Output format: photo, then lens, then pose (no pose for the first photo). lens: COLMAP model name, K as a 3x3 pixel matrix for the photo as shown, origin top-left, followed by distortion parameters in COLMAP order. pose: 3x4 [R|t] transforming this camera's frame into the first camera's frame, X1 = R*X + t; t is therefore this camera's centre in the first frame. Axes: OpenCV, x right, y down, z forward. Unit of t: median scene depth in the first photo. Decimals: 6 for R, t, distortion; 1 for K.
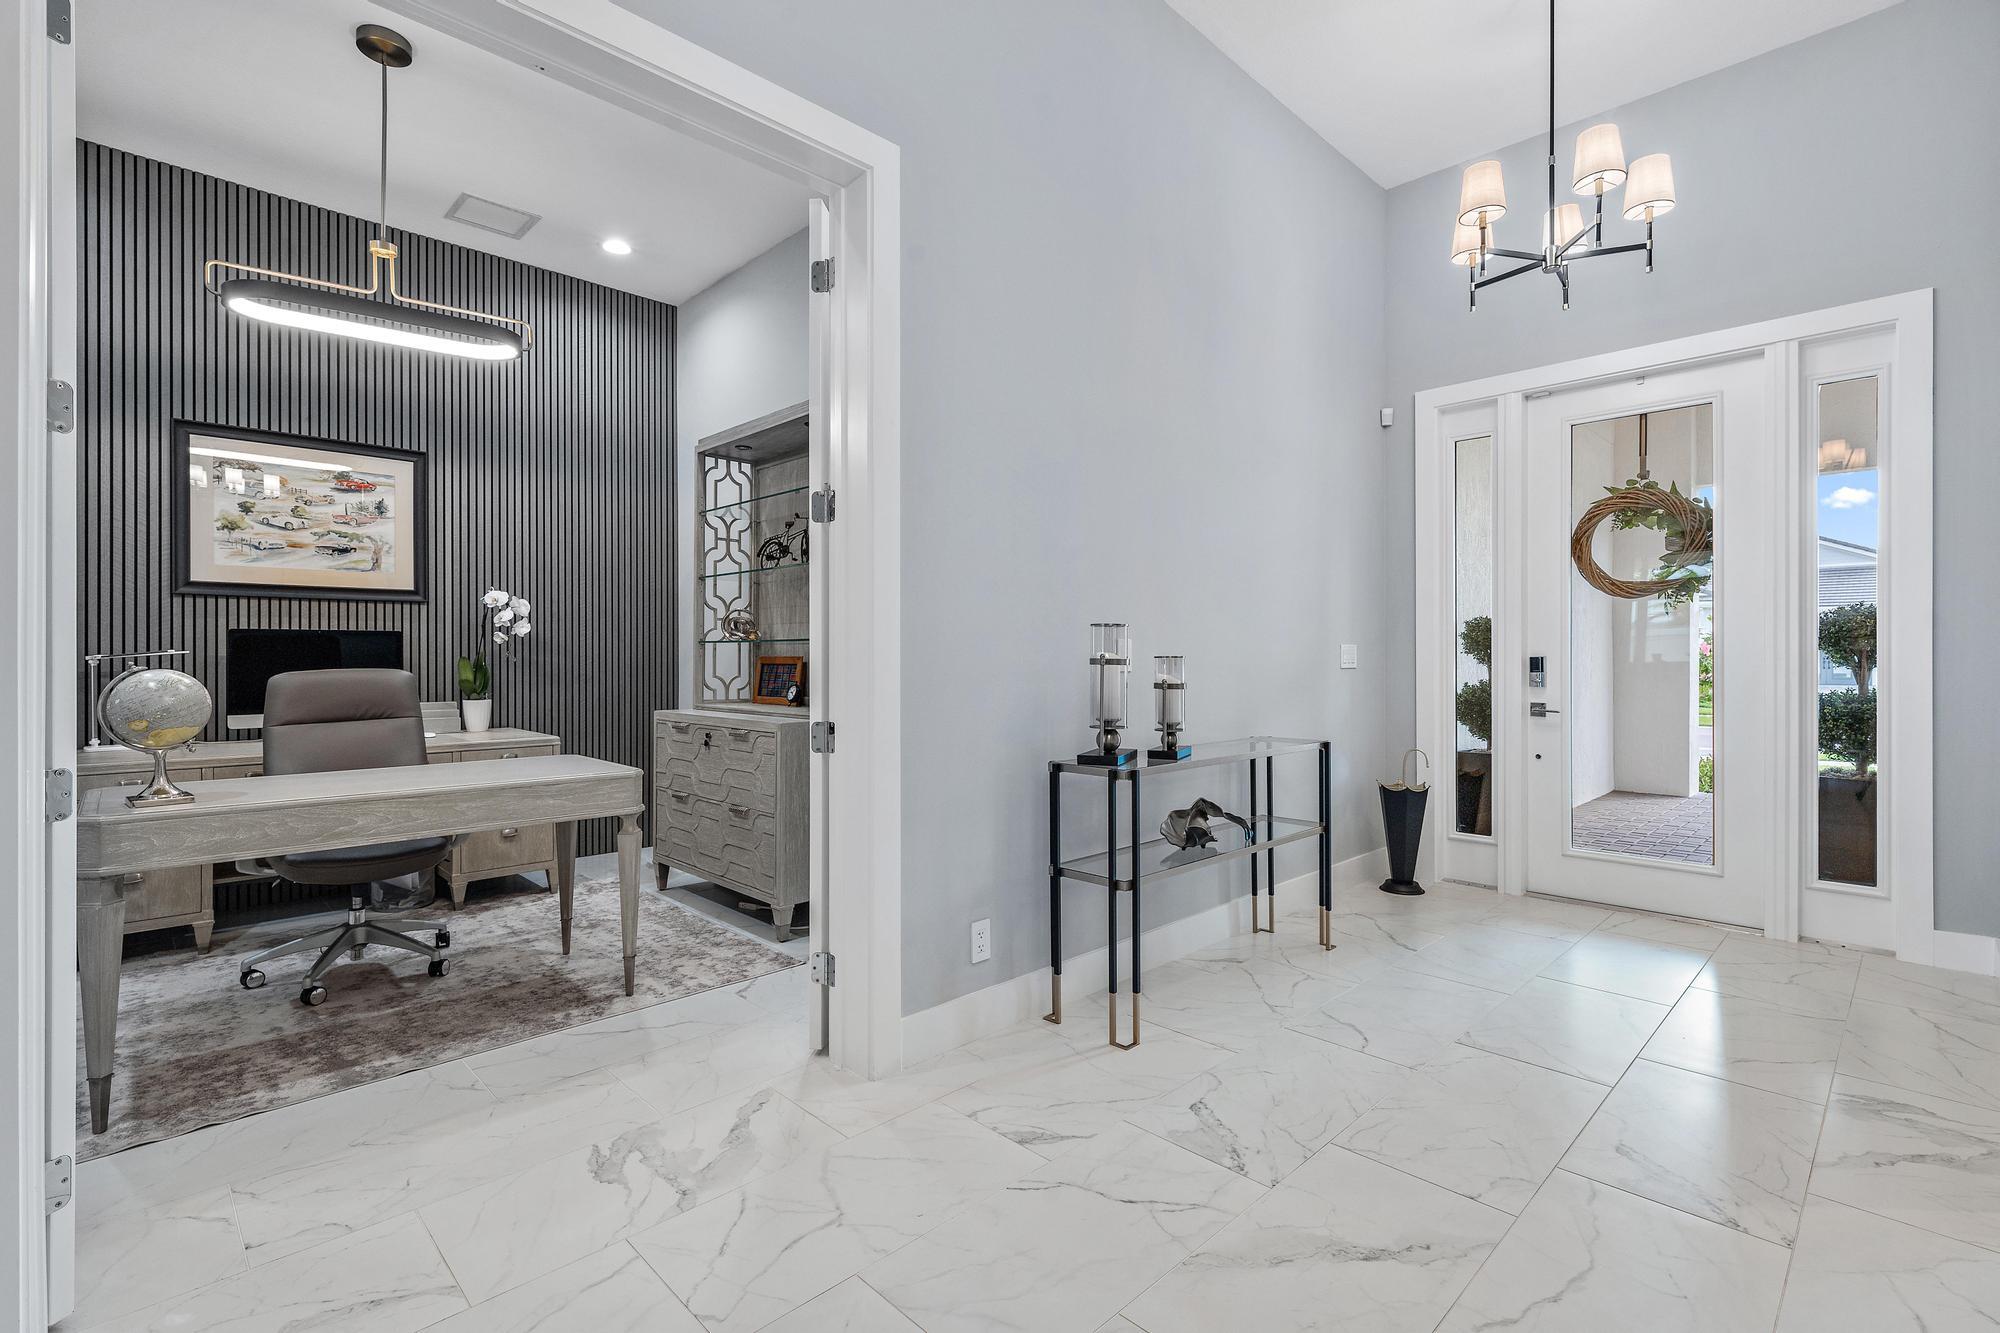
lens RADIAL K [[907.8, 0, 1001.8], [0, 907.8, 656.7], [0, 0, 1]] dist [0.002343, -0.000823]
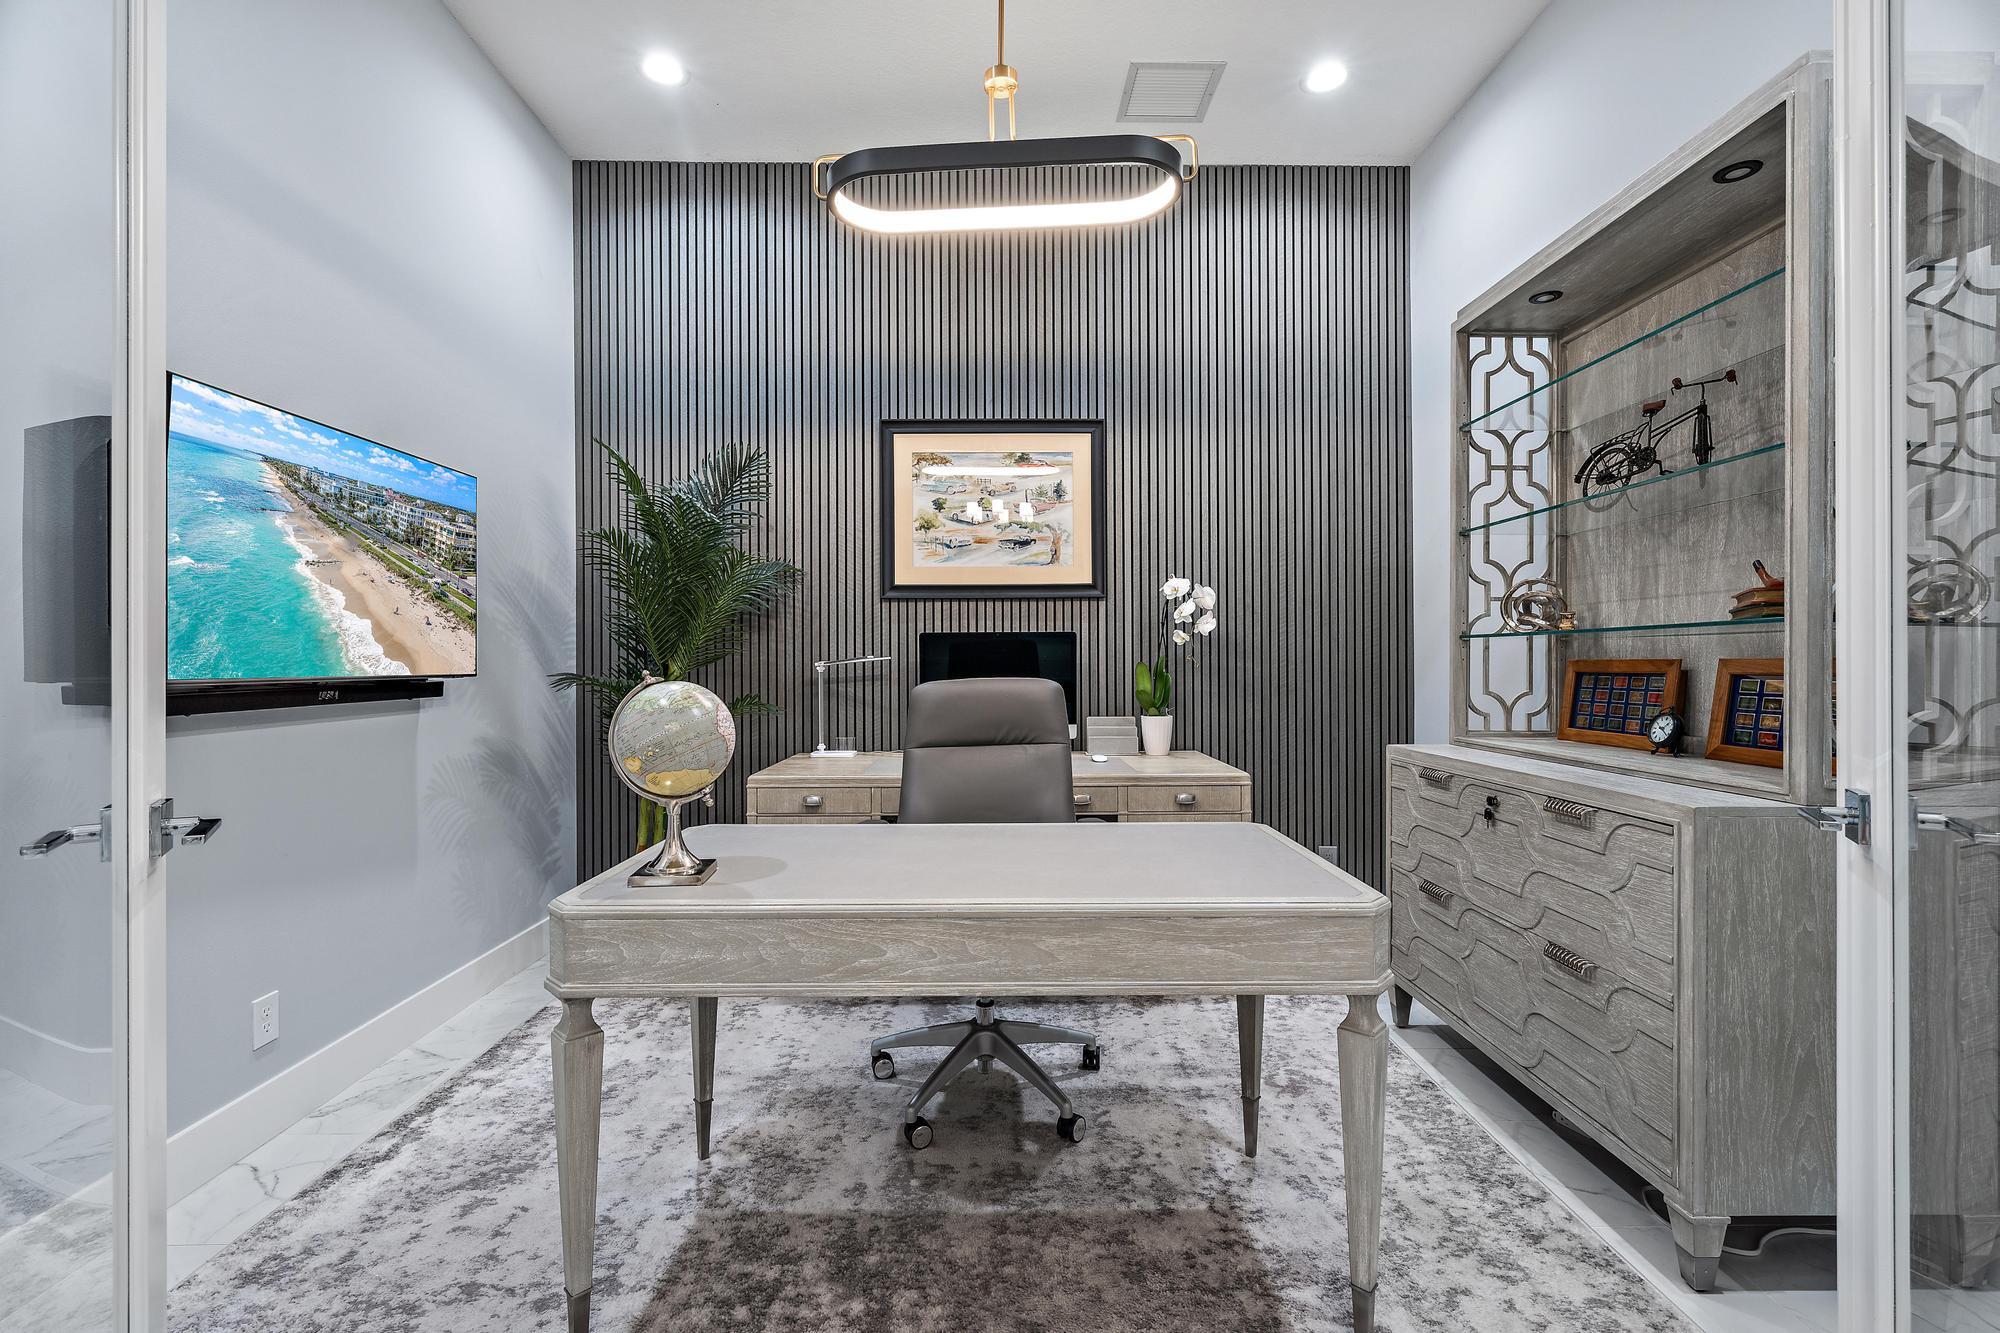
lens RADIAL K [[833.3, 0, 1002.4], [0, 833.3, 662.3], [0, 0, 1]] dist [0.000788, 0.000208]
pose [[0.719030, -0.003296, -0.694972, -0.185468], [0.003857, 0.999992, -0.000752, 0.000611], [0.694969, -0.002140, 0.719037, 0.426339]]
